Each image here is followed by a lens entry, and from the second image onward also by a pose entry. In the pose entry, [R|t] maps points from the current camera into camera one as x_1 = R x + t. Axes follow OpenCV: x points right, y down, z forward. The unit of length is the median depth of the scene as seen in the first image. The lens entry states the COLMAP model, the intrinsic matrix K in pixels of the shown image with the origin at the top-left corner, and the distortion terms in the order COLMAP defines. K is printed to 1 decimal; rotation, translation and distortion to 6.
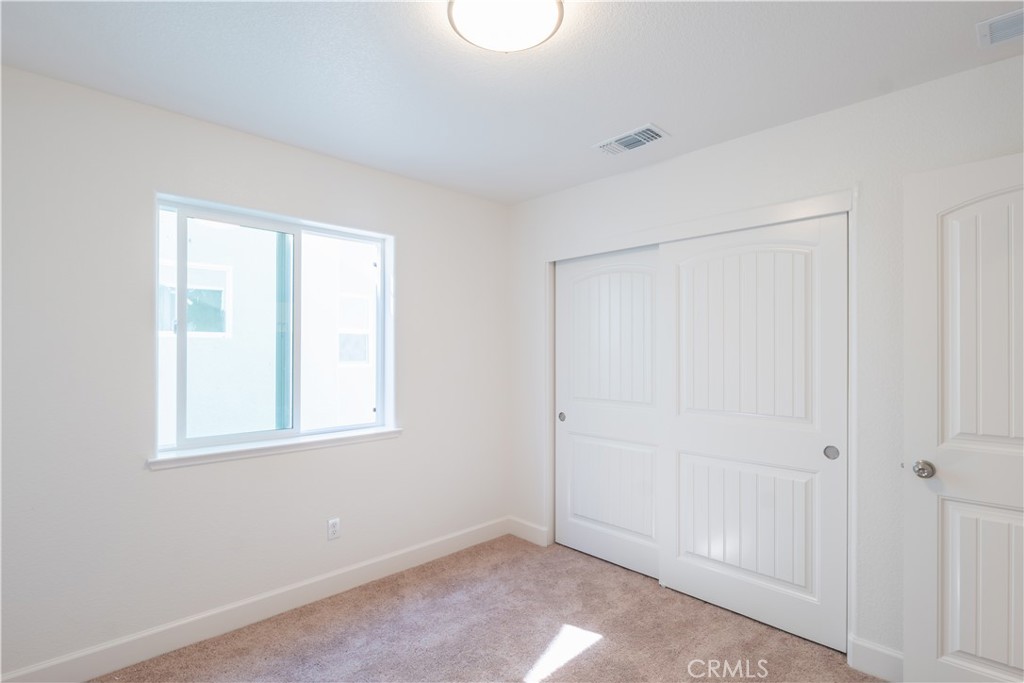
lens RADIAL K [[492.2, 0, 510.3], [0, 492.2, 347.7], [0, 0, 1]] dist [0.000283, 0.000237]
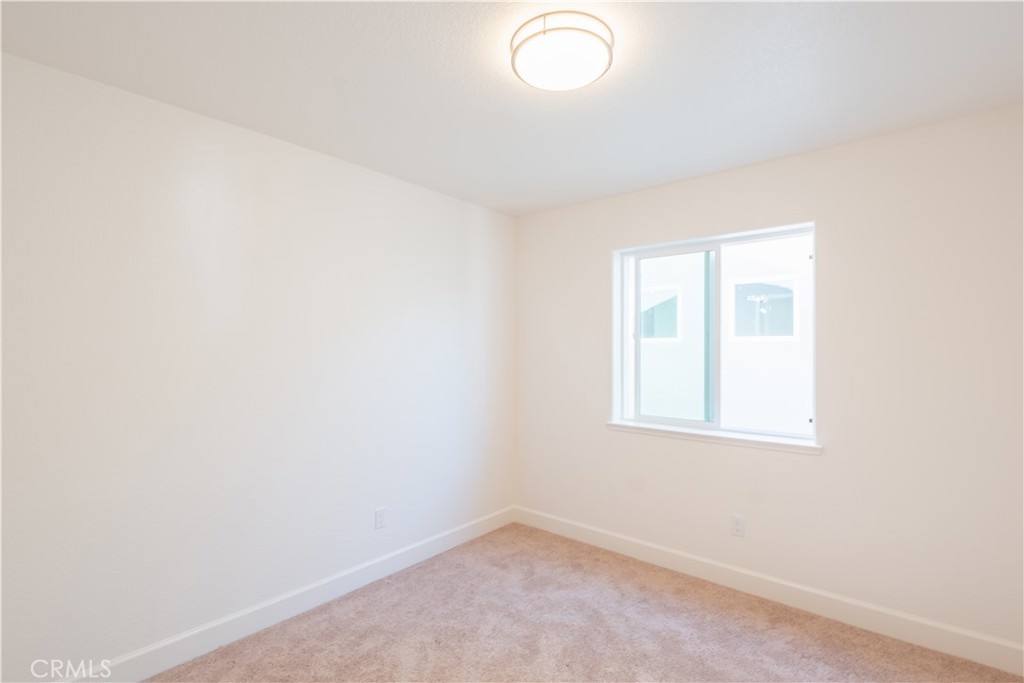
lens RADIAL K [[464.3, 0, 507.0], [0, 464.3, 339.5], [0, 0, 1]] dist [-0.000595, 0.000125]
pose [[0.130279, -0.015862, -0.991351, 0.561908], [0.000773, 0.999873, -0.015896, -0.008873], [0.991477, 0.001304, 0.130275, 0.399465]]
